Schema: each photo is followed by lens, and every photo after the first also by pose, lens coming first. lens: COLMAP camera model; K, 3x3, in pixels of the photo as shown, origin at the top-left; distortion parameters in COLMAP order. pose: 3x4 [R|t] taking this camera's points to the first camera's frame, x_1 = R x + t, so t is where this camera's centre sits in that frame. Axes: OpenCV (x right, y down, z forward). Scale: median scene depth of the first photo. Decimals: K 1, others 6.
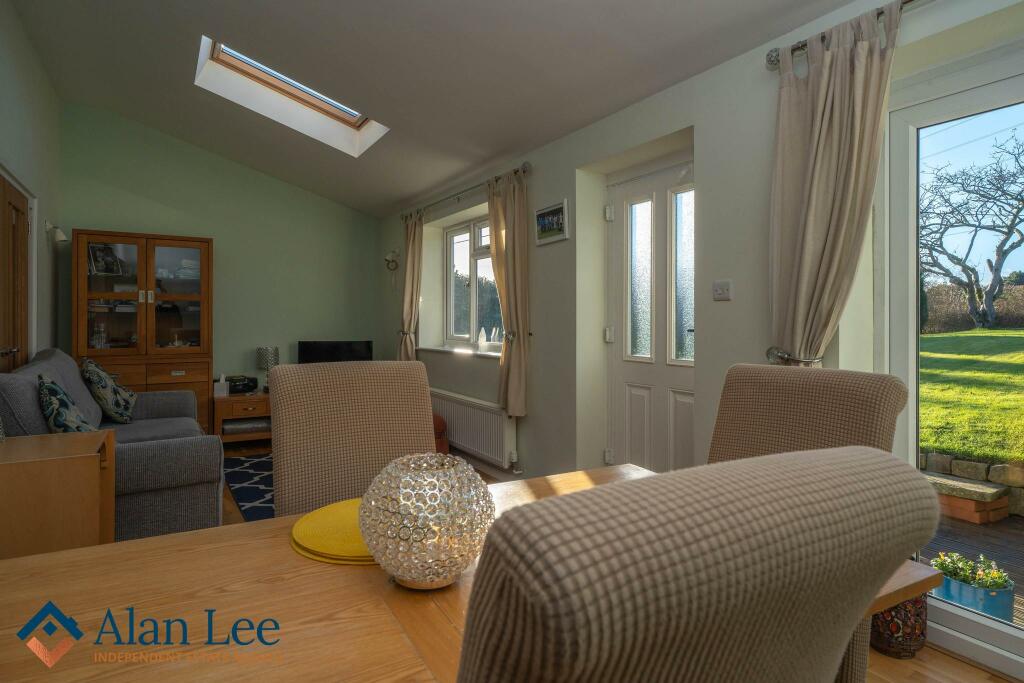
lens RADIAL K [[575.8, 0, 515.8], [0, 575.8, 321.6], [0, 0, 1]] dist [0.007275, 0.001437]
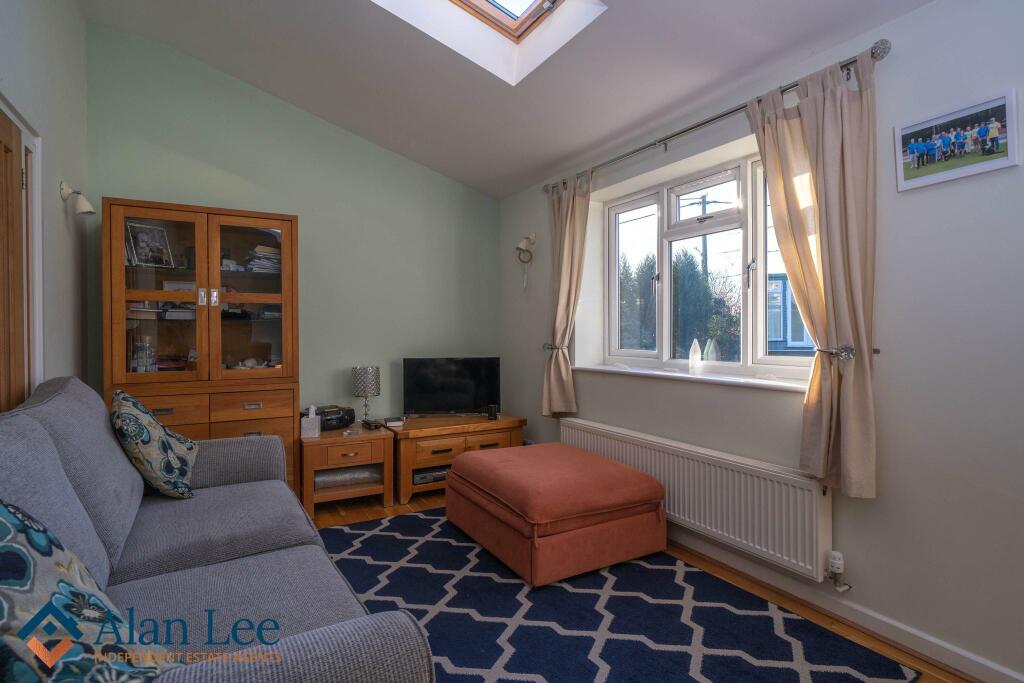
lens RADIAL K [[532.5, 0, 512.5], [0, 532.5, 337.3], [0, 0, 1]] dist [0.002843, 0.000560]
pose [[0.999339, -0.004936, -0.036028, -0.251794], [0.005283, 0.999941, 0.009519, 0.001054], [0.035979, -0.009703, 0.999305, 0.372776]]
